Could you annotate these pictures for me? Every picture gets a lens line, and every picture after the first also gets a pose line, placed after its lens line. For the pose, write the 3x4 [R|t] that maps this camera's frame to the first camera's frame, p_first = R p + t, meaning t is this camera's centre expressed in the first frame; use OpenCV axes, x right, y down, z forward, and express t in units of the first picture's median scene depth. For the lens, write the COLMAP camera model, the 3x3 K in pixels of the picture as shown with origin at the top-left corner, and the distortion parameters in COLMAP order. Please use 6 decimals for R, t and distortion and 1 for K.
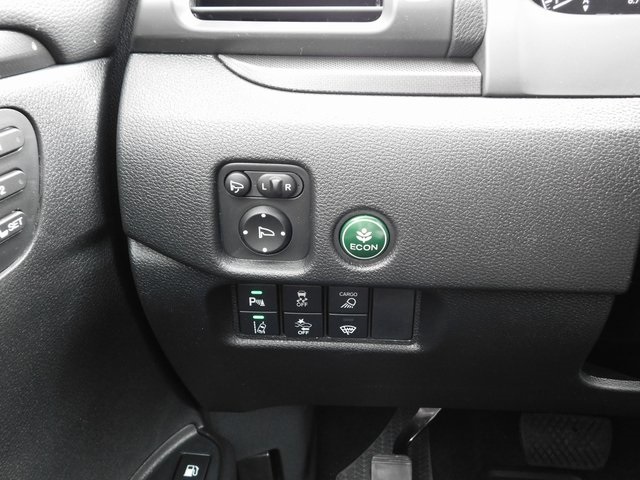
lens RADIAL K [[565.2, 0, 322.9], [0, 565.2, 236.2], [0, 0, 1]] dist [-0.019852, -0.009861]
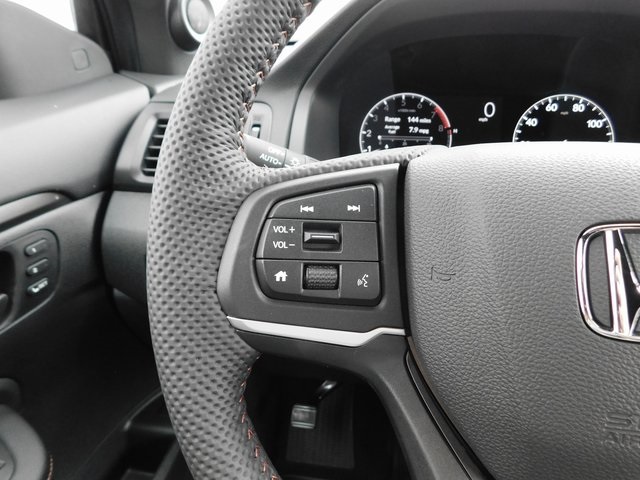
lens RADIAL K [[424.6, 0, 323.8], [0, 424.6, 238.8], [0, 0, 1]] dist [-0.051837, 0.033929]
pose [[0.995217, 0.043735, -0.087352, 0.519216], [-0.042060, 0.998896, 0.020921, -0.225418], [0.088170, -0.017147, 0.995958, -0.378614]]
